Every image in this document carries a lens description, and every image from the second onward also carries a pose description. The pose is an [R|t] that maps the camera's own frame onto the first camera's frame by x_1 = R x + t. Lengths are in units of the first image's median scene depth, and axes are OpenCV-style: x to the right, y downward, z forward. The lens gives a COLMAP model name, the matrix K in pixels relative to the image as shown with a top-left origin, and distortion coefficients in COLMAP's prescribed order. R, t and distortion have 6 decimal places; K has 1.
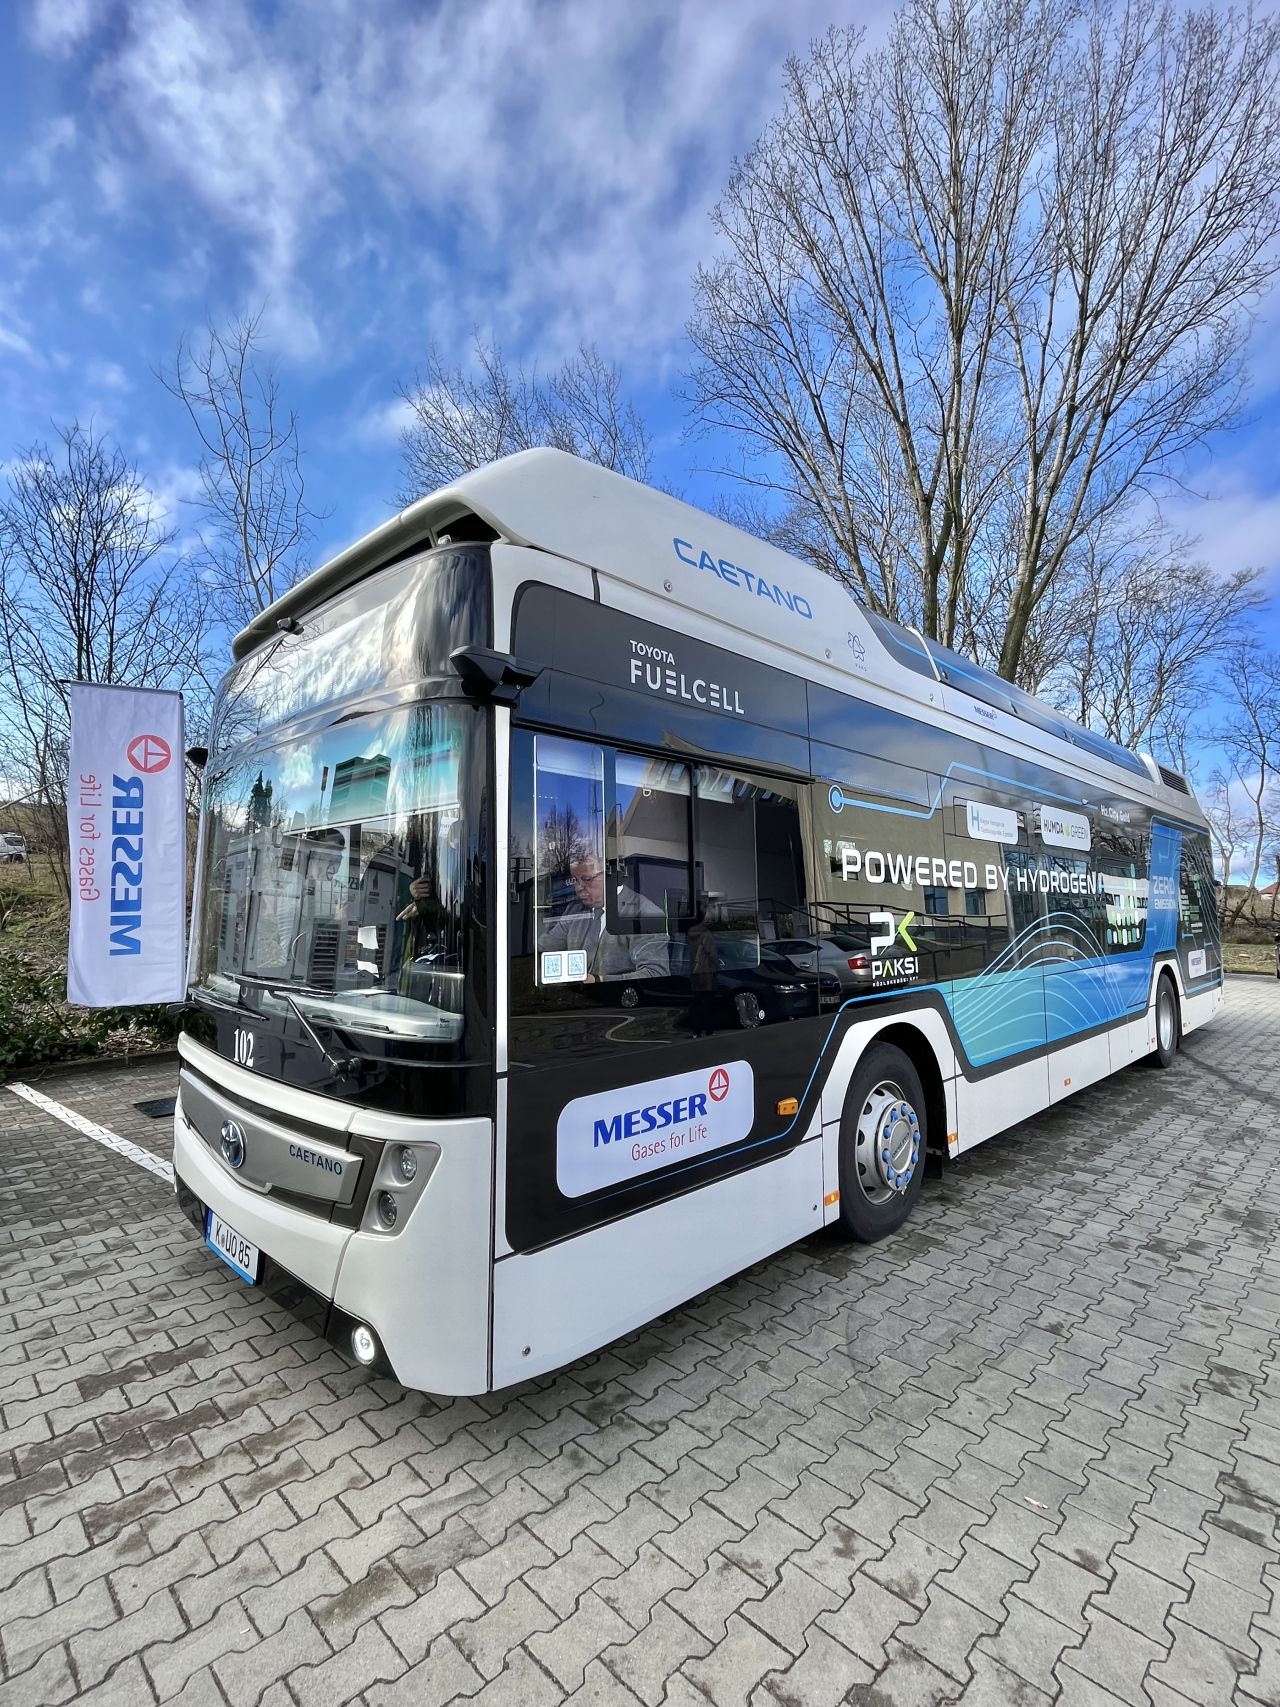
lens RADIAL K [[778.5, 0, 635.5], [0, 778.5, 836.0], [0, 0, 1]] dist [-0.003660, -0.000414]
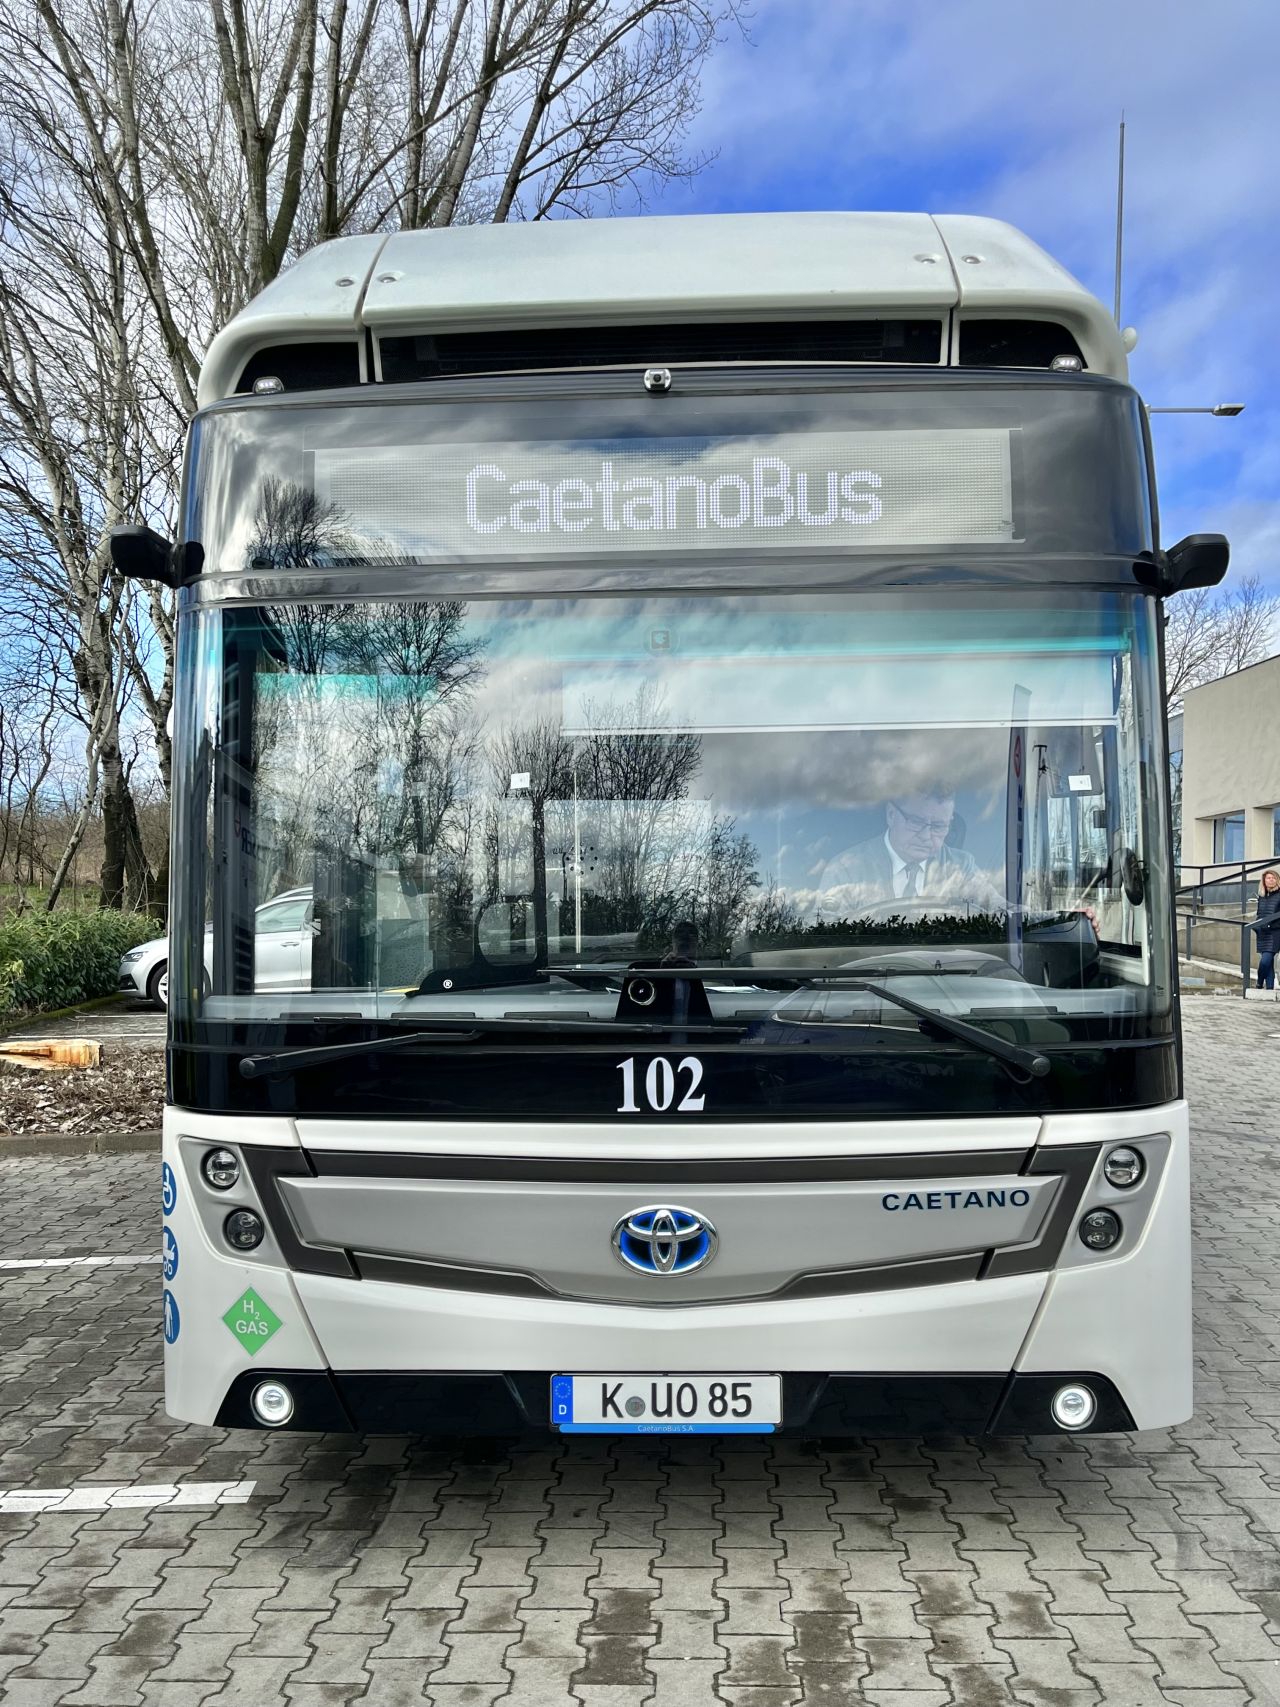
lens RADIAL K [[1516.0, 0, 622.7], [0, 1516.0, 829.5], [0, 0, 1]] dist [0.090175, -0.086951]
pose [[0.731892, 0.013730, 0.681283, -1.253594], [-0.045624, 0.998541, 0.028889, 0.035766], [-0.679892, -0.052226, 0.731450, 0.151327]]
